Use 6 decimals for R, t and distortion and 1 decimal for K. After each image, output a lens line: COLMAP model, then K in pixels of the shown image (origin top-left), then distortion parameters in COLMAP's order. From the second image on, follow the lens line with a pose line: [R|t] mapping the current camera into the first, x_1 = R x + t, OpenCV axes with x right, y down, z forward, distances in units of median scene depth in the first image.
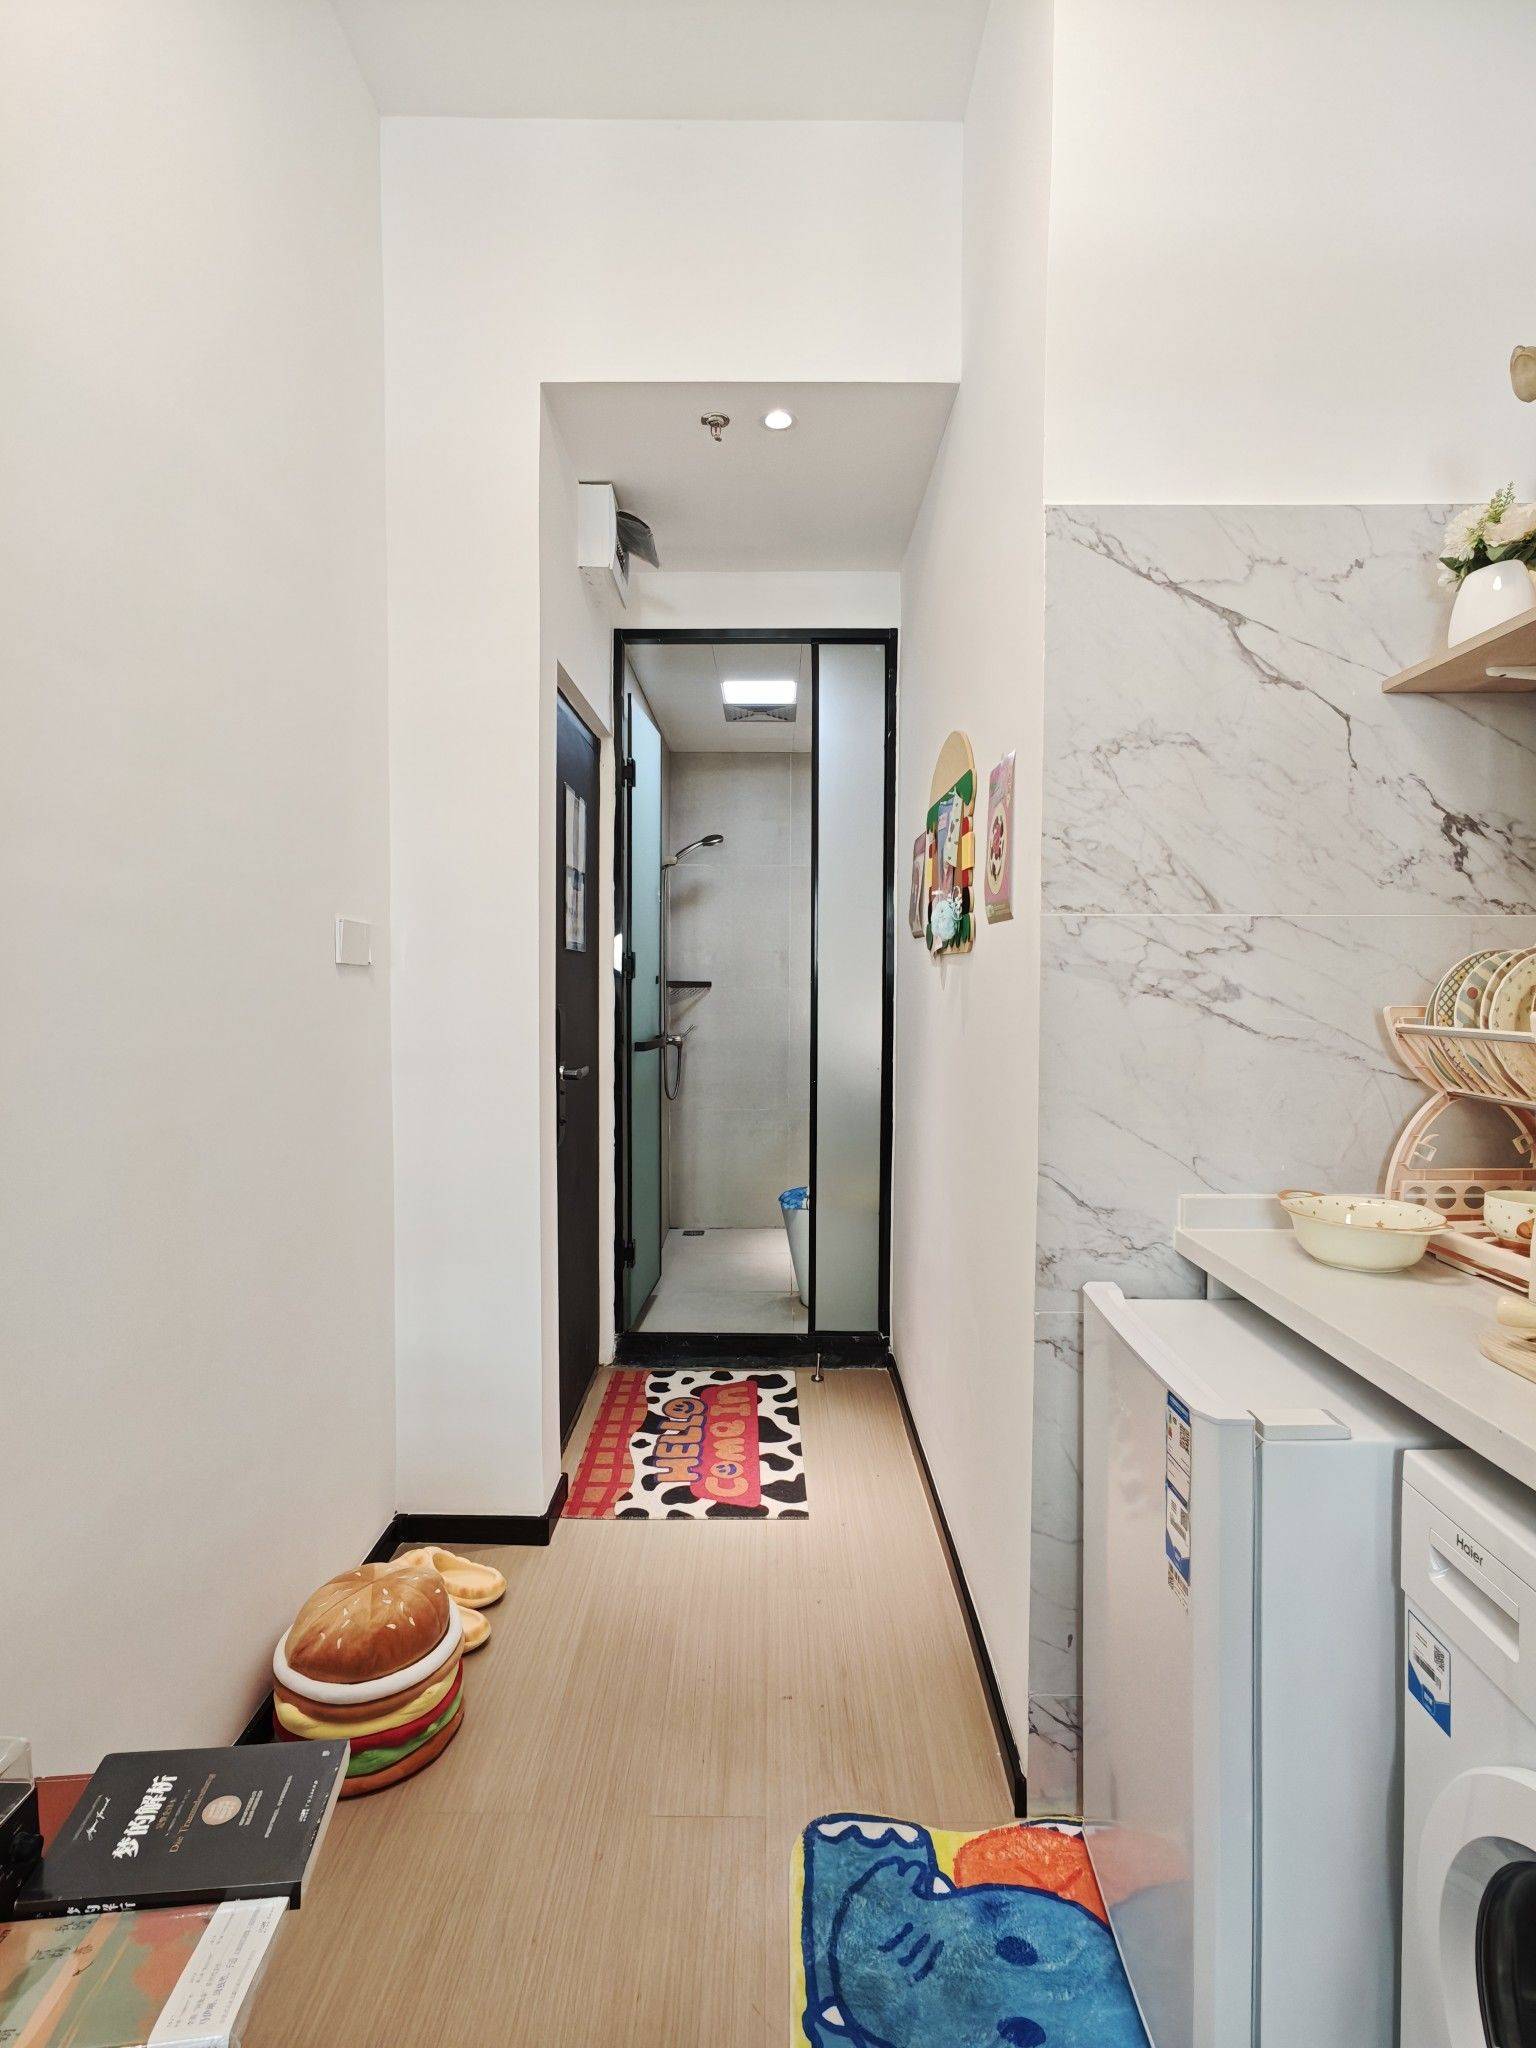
lens RADIAL K [[1039.0, 0, 768.8], [0, 1039.0, 1018.4], [0, 0, 1]] dist [-0.000547, 0.002049]
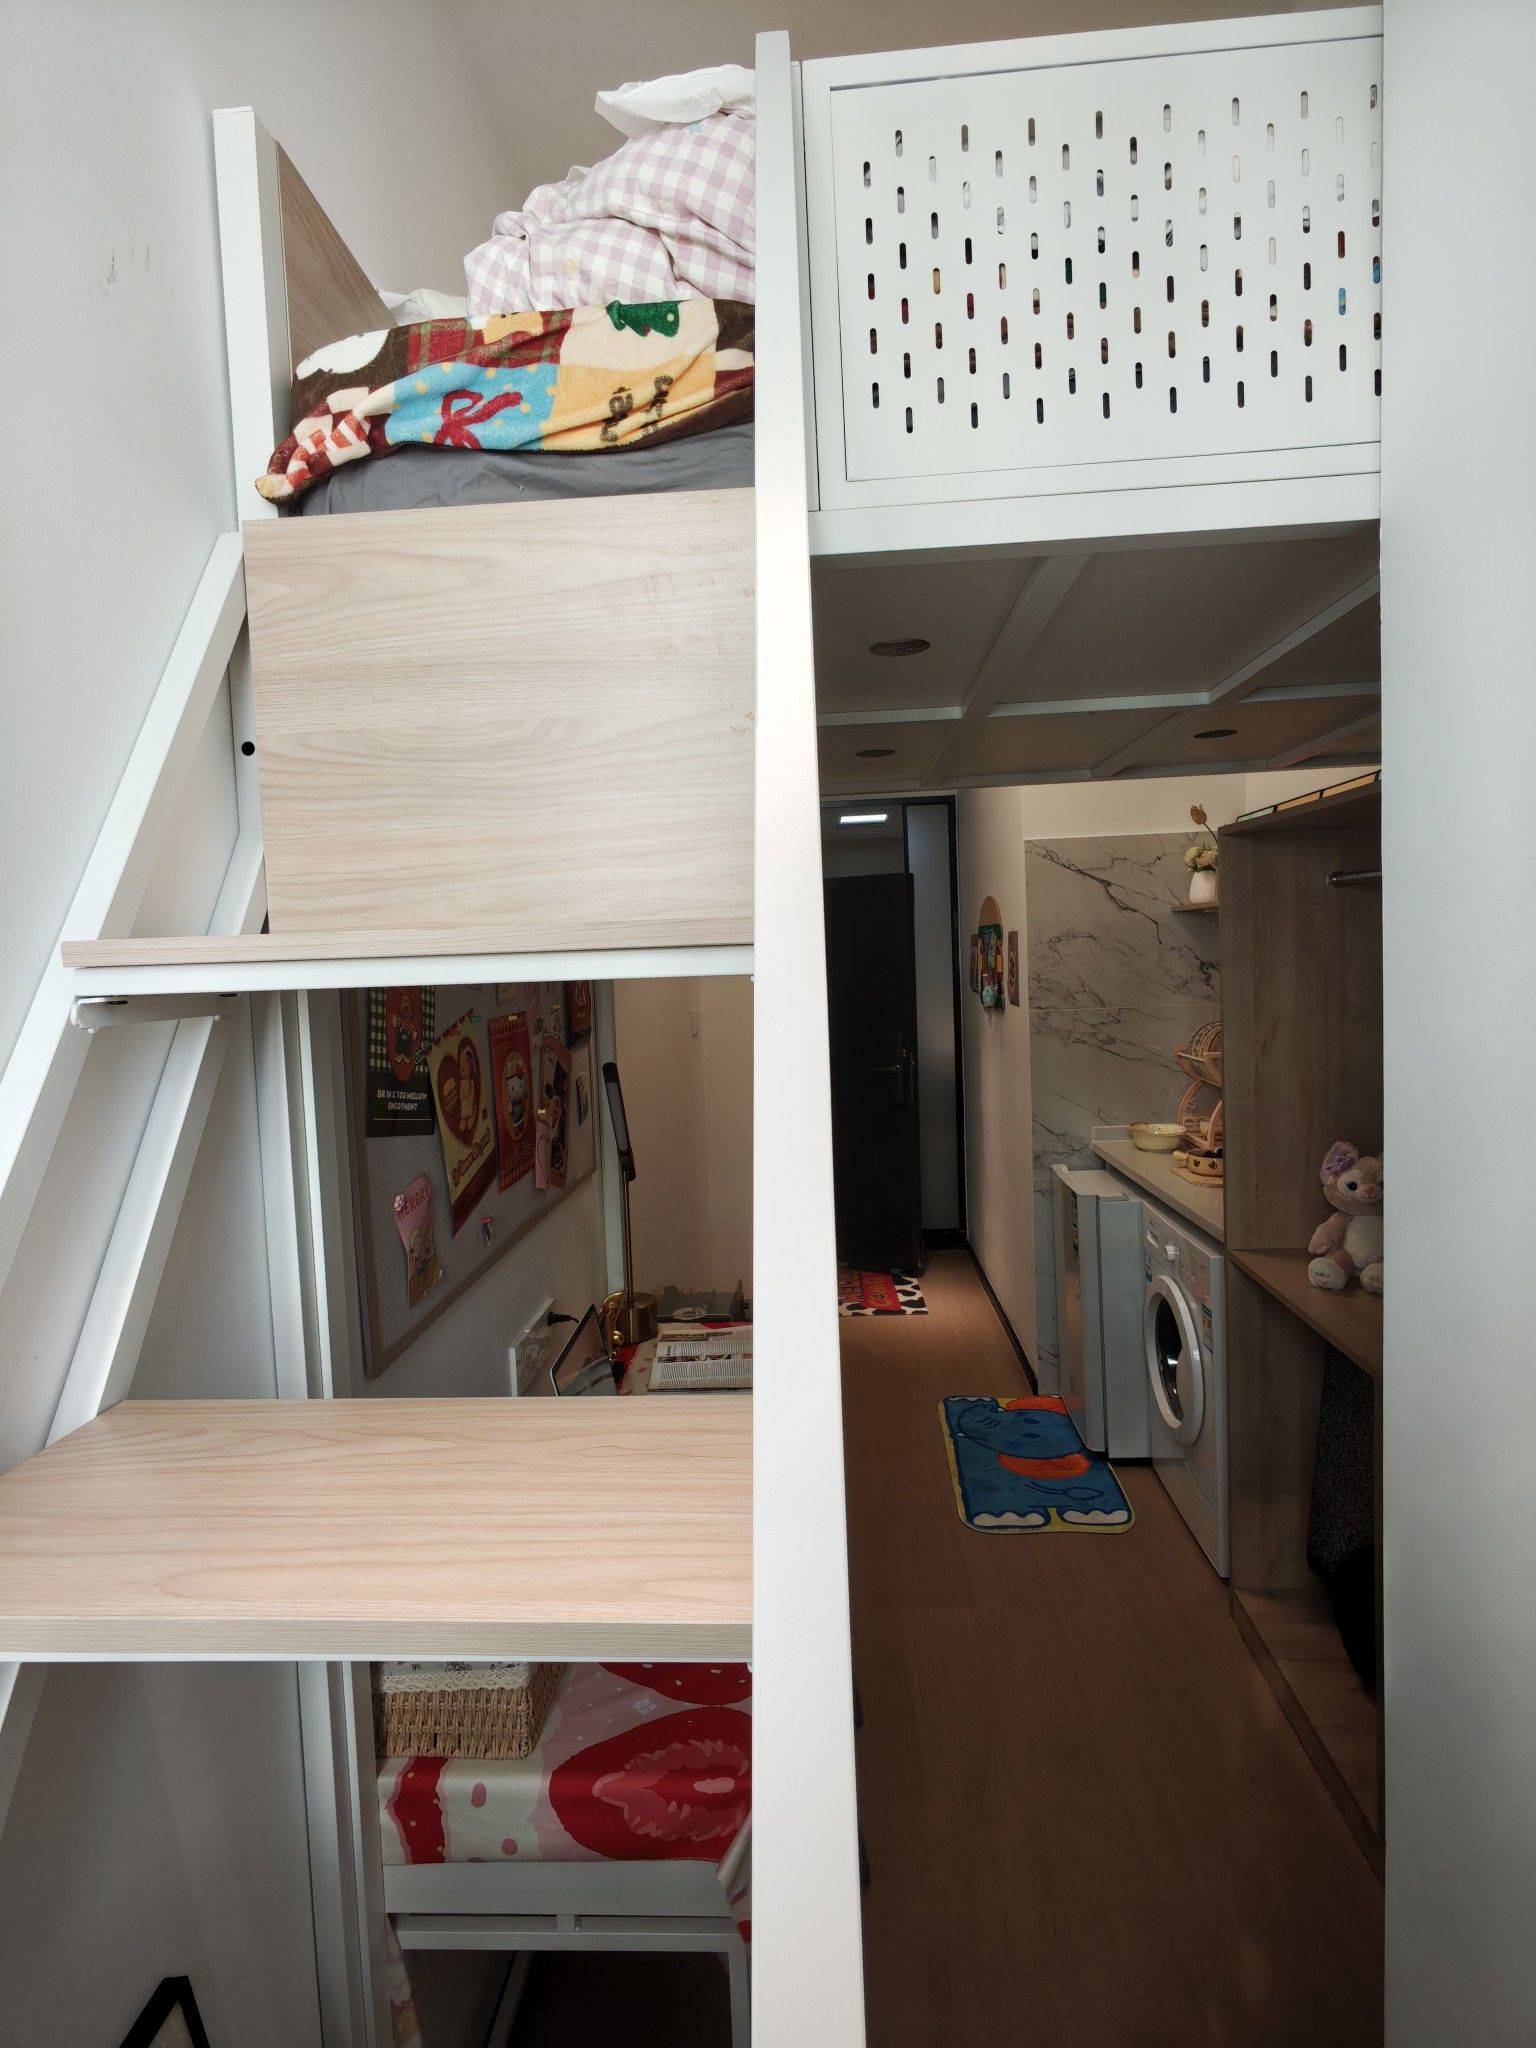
lens RADIAL K [[1039.0, 0, 774.9], [0, 1039.0, 1024.6], [0, 0, 1]] dist [-0.000547, 0.002049]
pose [[0.998005, -0.041374, -0.047691, -0.204386], [0.042591, 0.998785, 0.024801, -0.152169], [0.046607, -0.026783, 0.998554, -1.390277]]
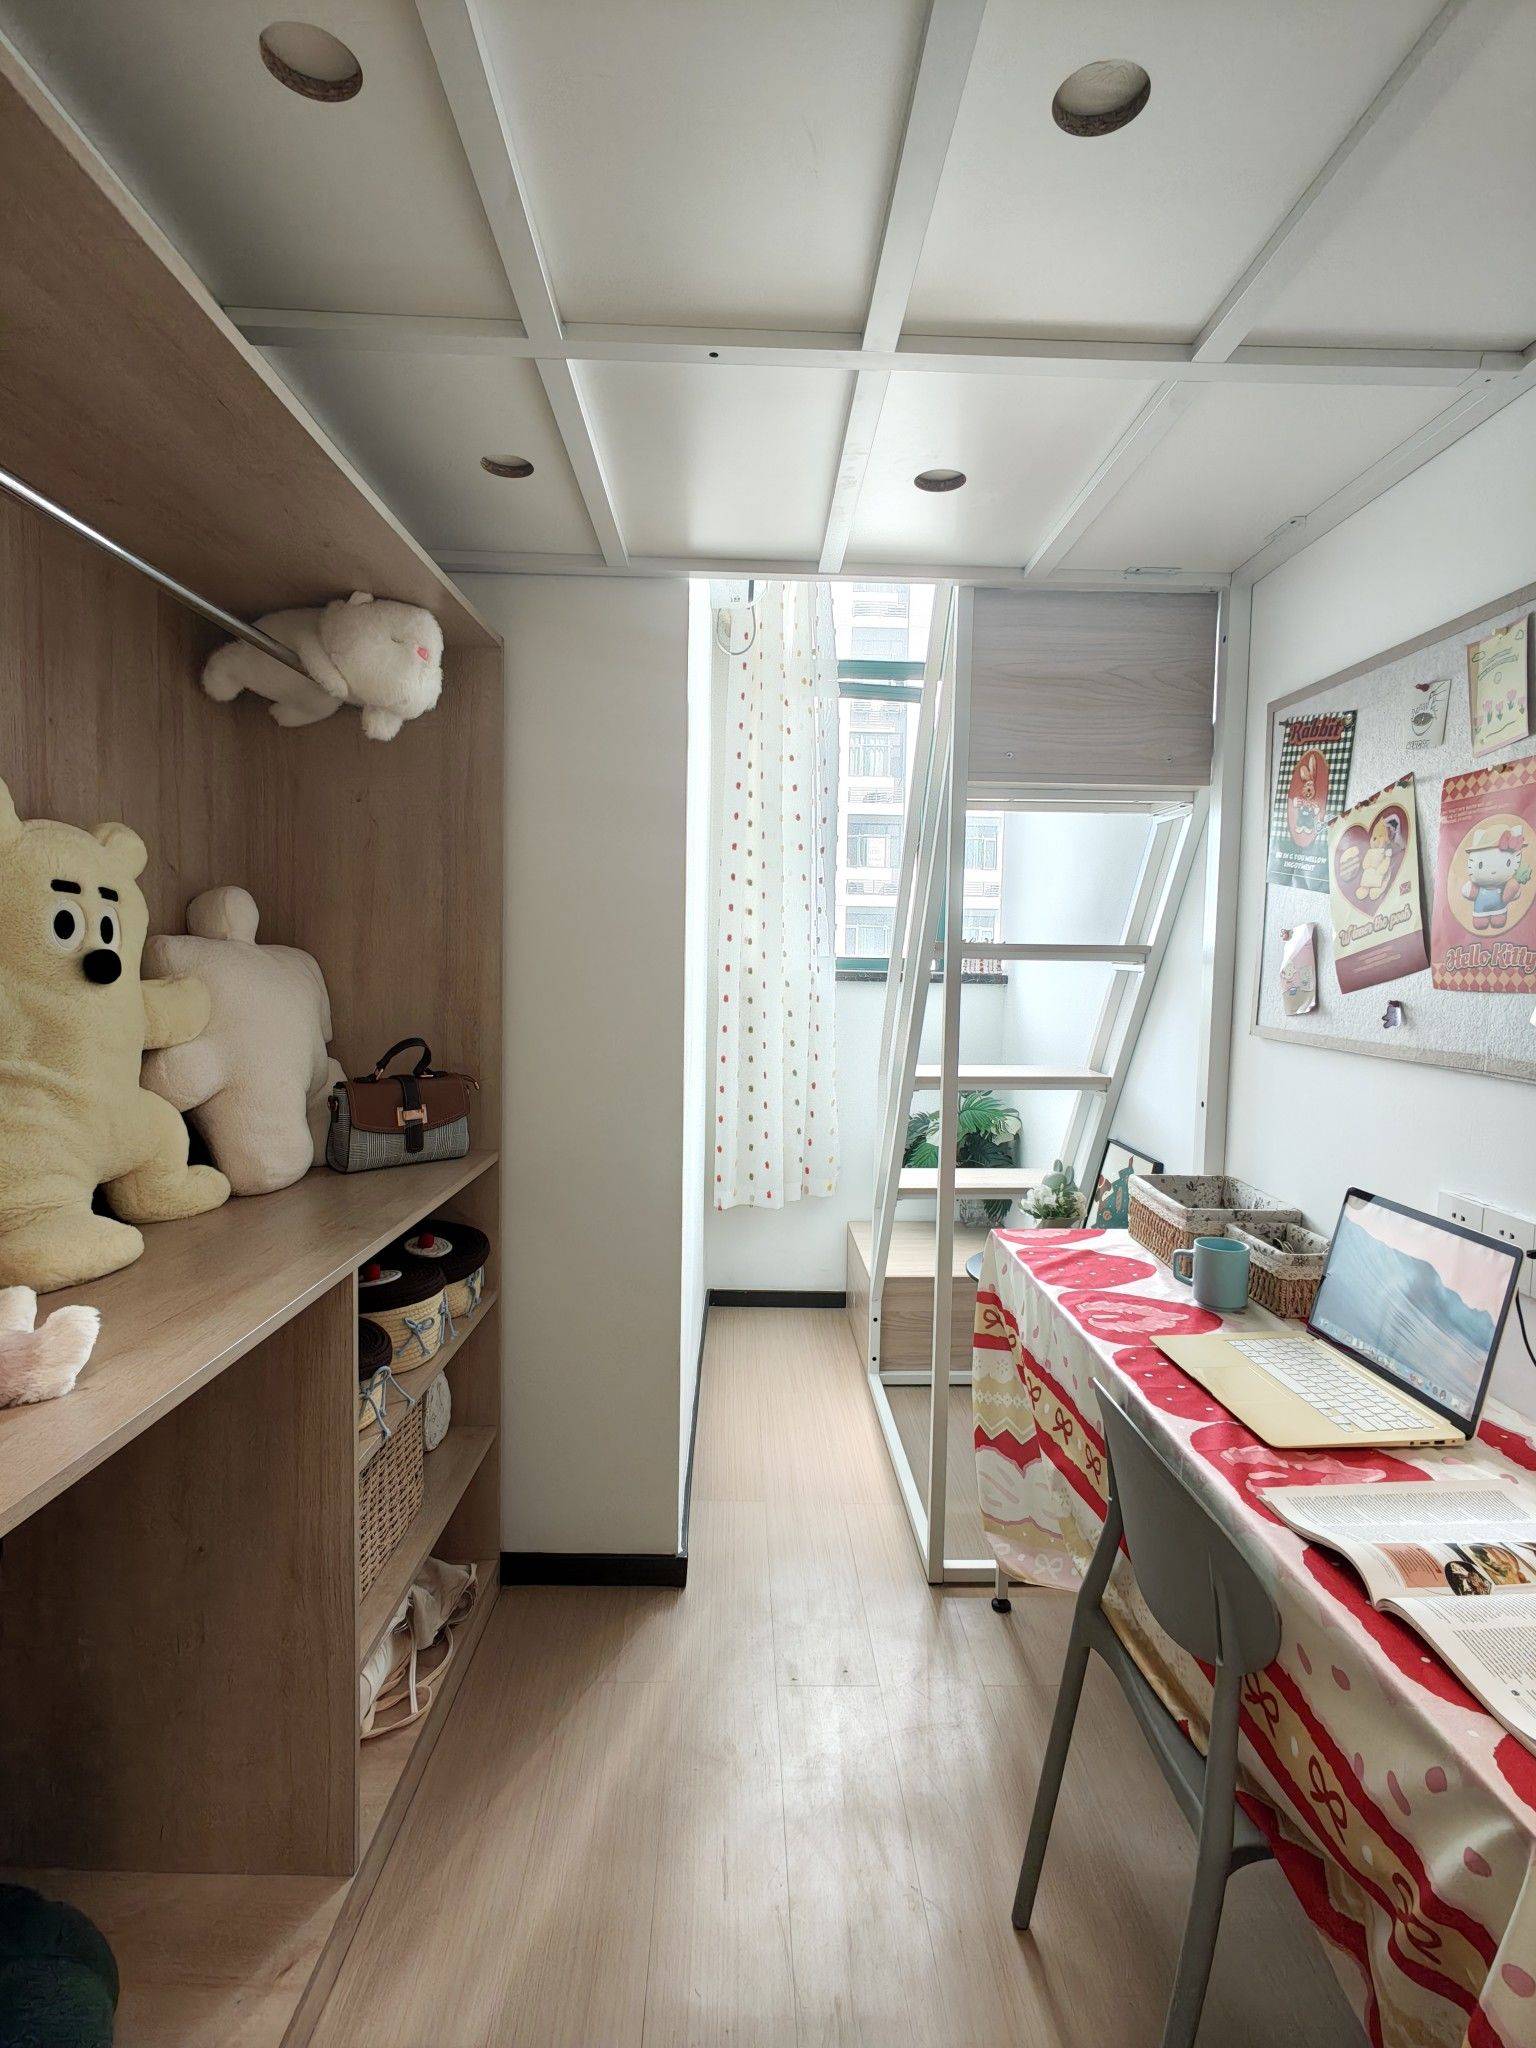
lens RADIAL K [[1039.0, 0, 771.2], [0, 1039.0, 1014.3], [0, 0, 1]] dist [-0.000547, 0.002049]
pose [[-0.999259, -0.020758, -0.032420, 0.061265], [-0.023972, 0.994481, 0.102141, -0.019142], [0.030121, 0.102842, -0.994242, 0.558750]]
